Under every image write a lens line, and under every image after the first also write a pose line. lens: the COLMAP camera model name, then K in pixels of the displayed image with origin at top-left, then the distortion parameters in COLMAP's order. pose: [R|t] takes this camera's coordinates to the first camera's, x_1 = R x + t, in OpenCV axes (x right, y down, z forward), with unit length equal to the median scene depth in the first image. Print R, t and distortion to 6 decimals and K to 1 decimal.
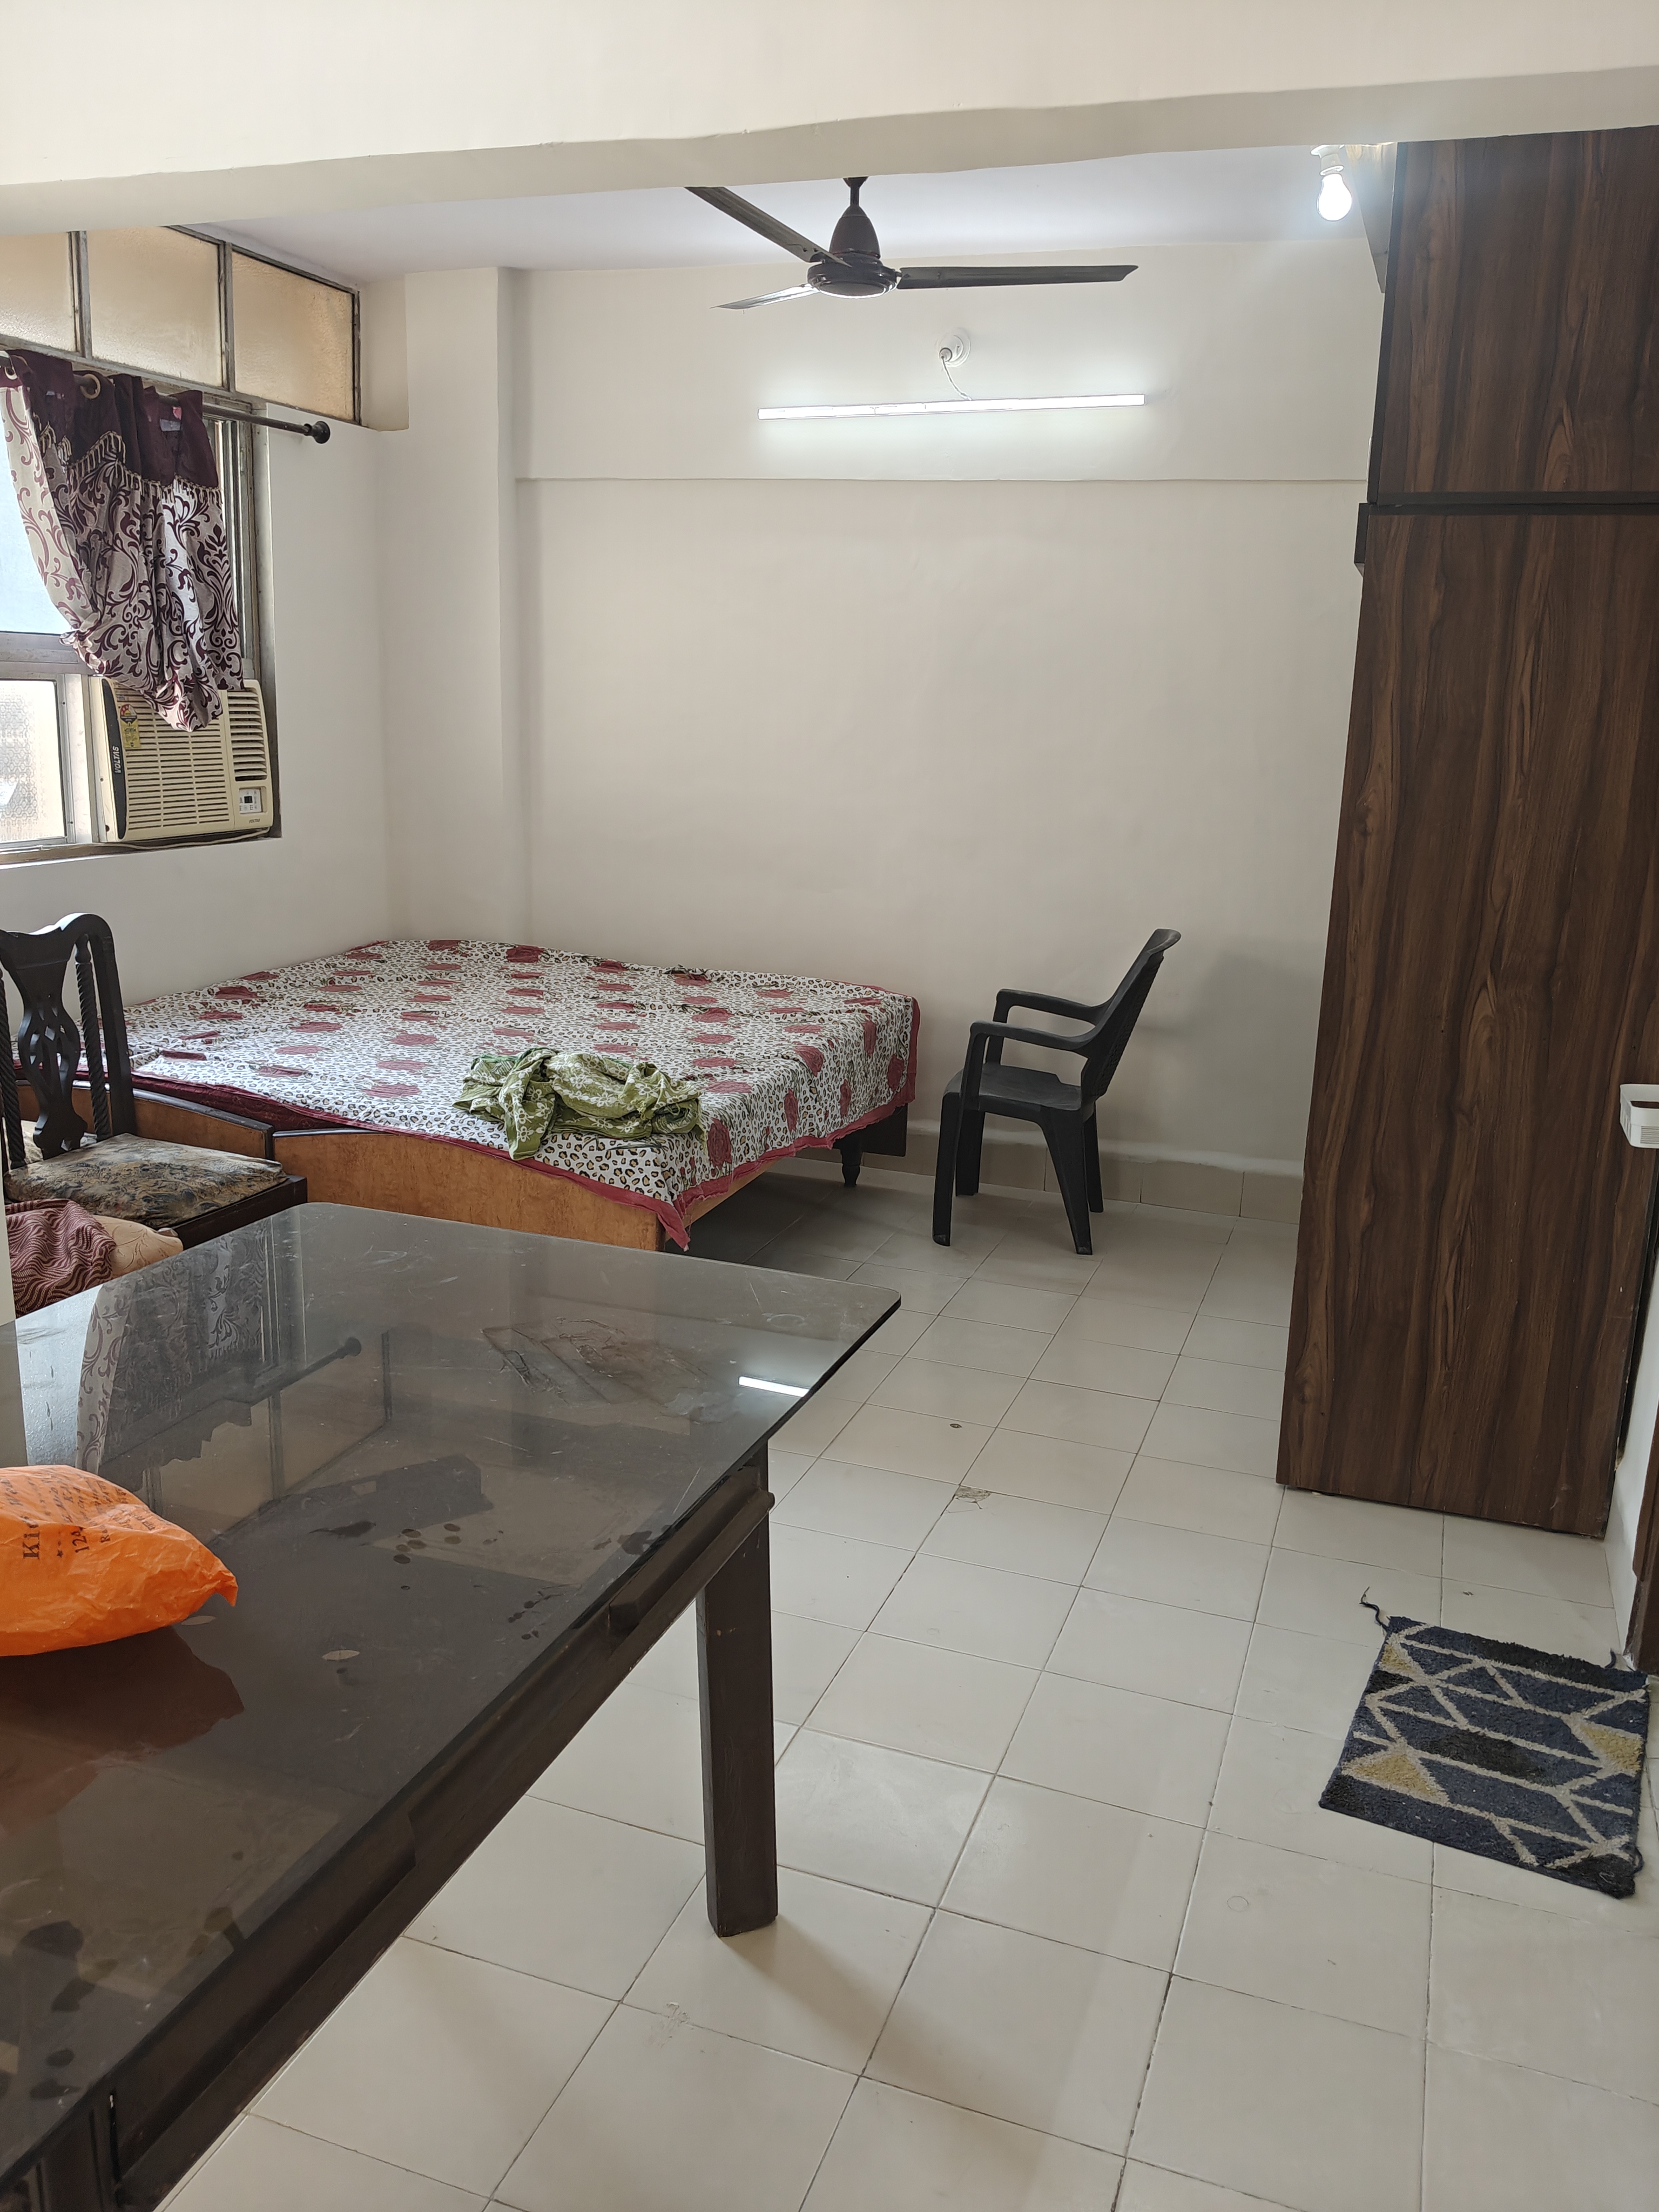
lens RADIAL K [[1805.6, 0, 797.5], [0, 1805.6, 1125.9], [0, 0, 1]] dist [0.038383, -0.095199]
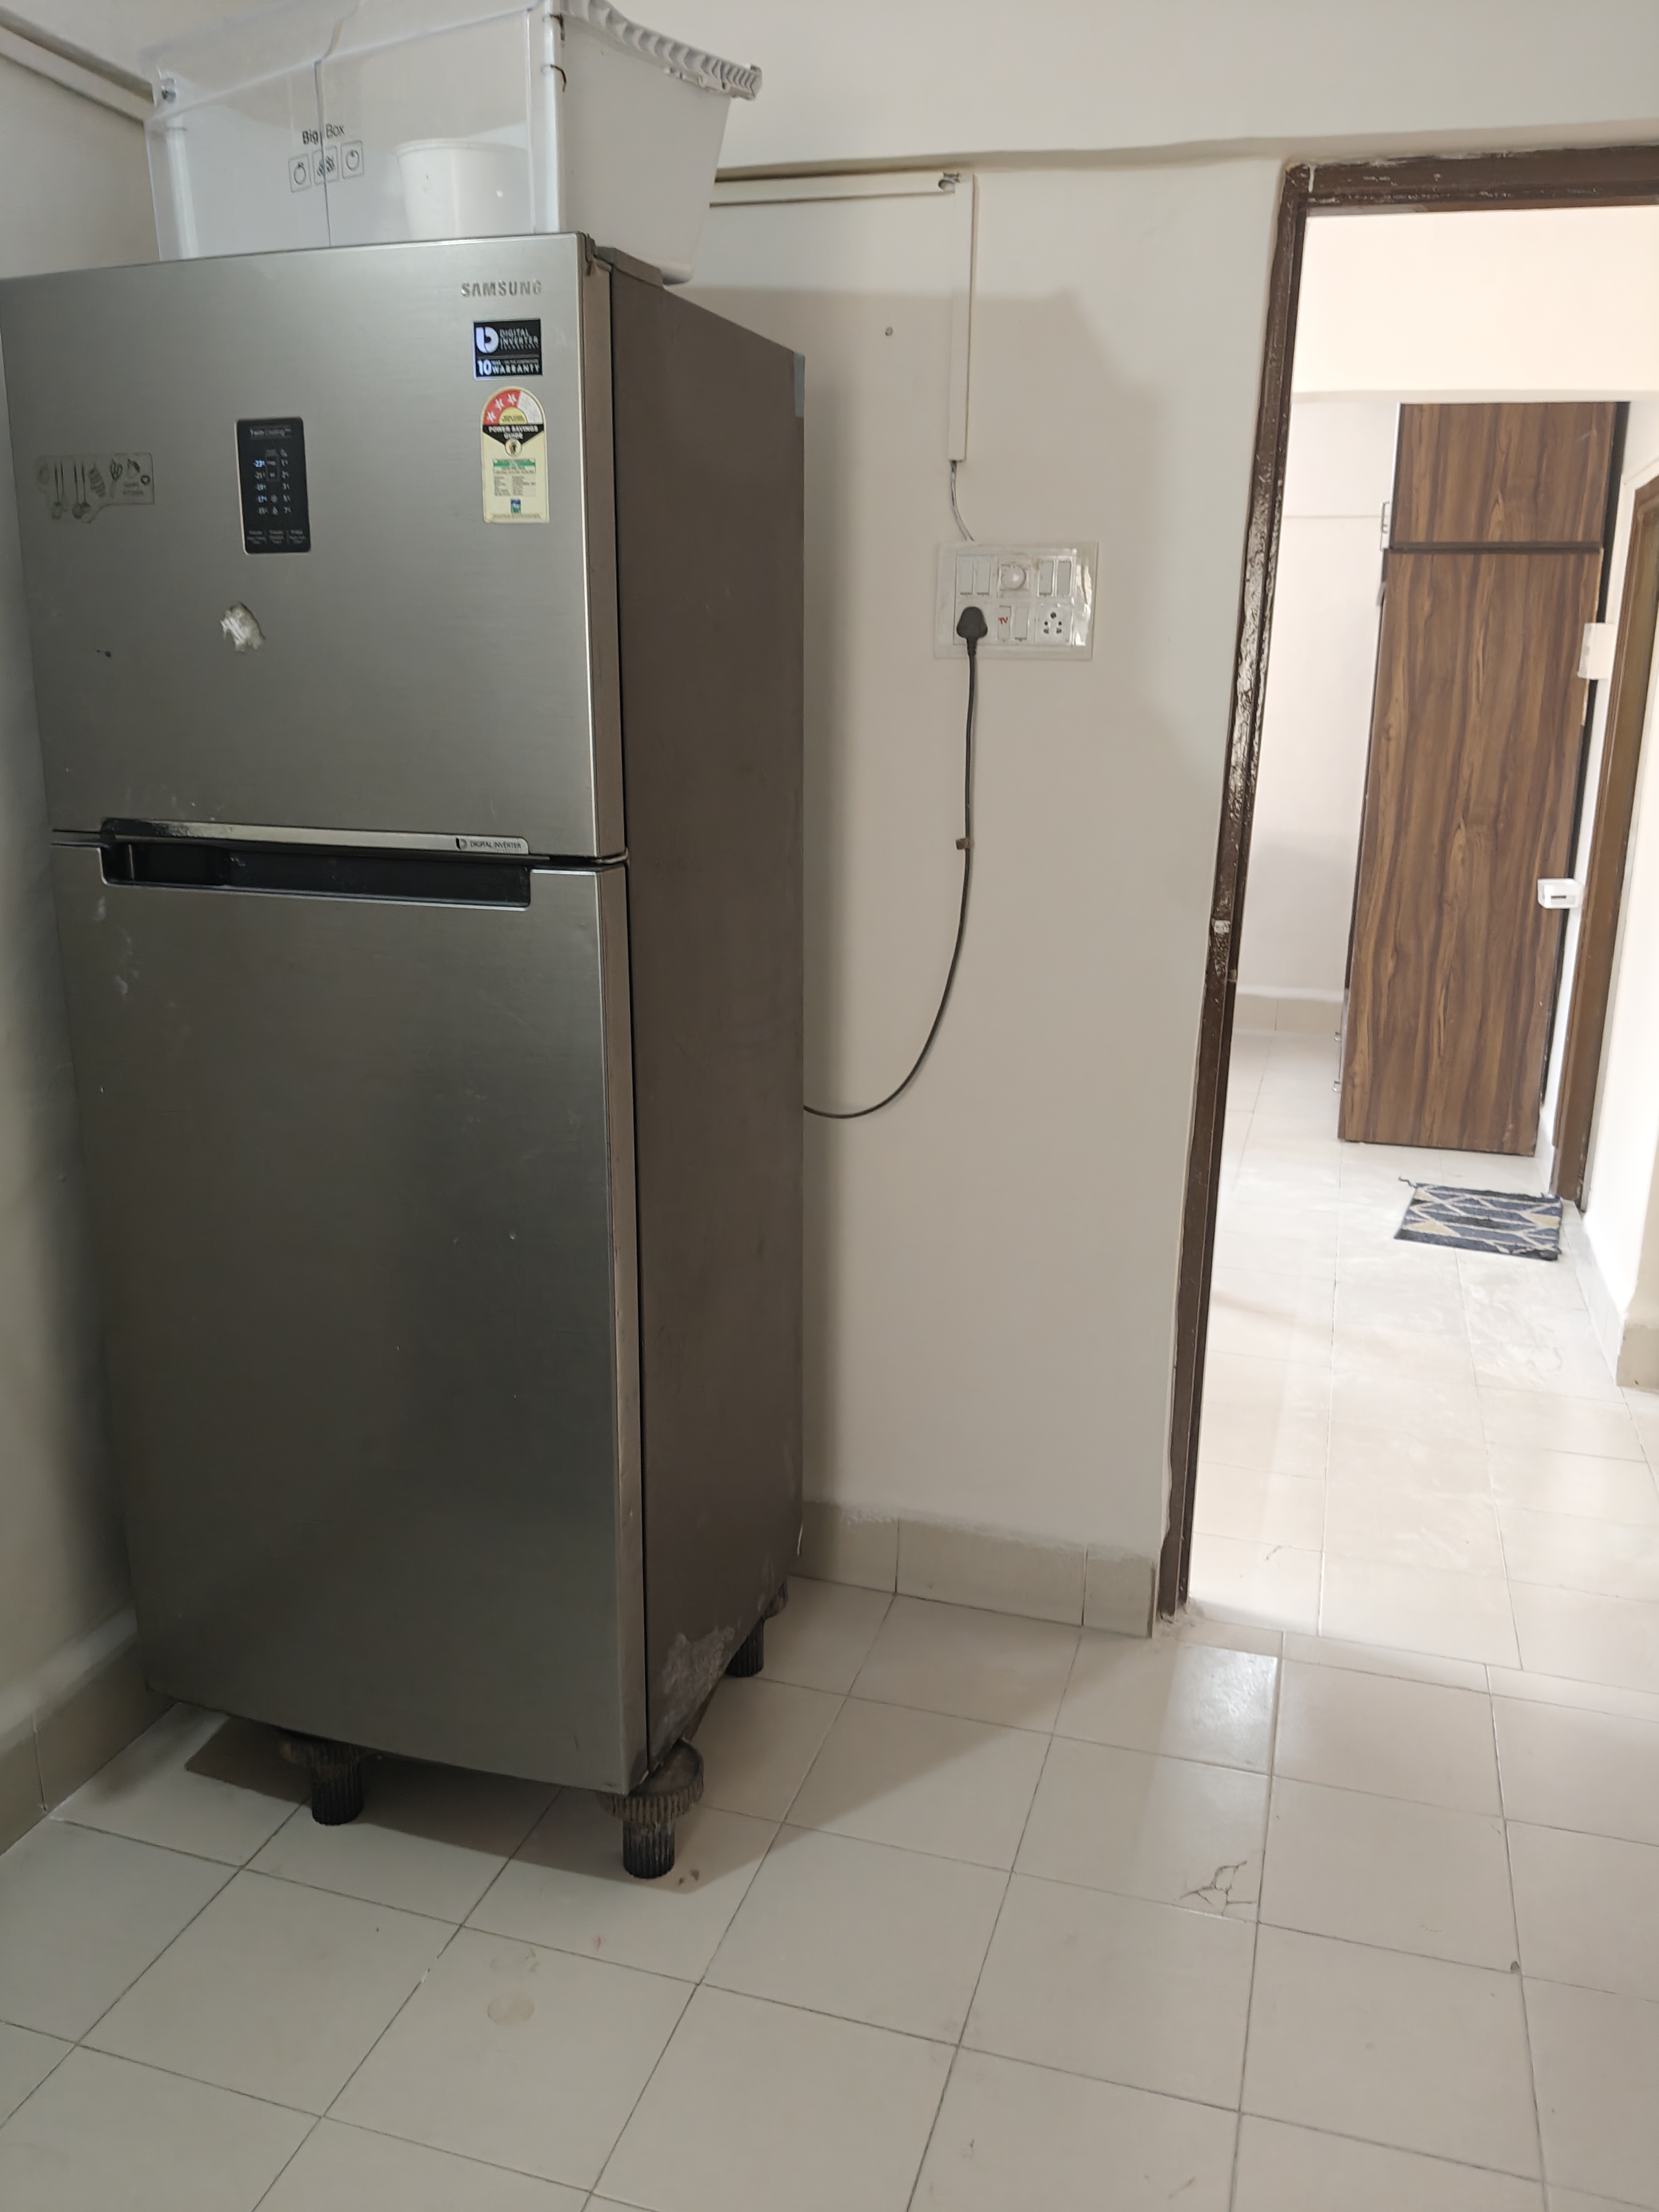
lens RADIAL K [[1805.6, 0, 817.2], [0, 1805.6, 1110.9], [0, 0, 1]] dist [0.038383, -0.095199]
pose [[0.998282, -0.022160, 0.054244, -0.127944], [0.022373, 0.999744, -0.003327, 0.071811], [-0.054156, 0.004535, 0.998522, -0.266047]]
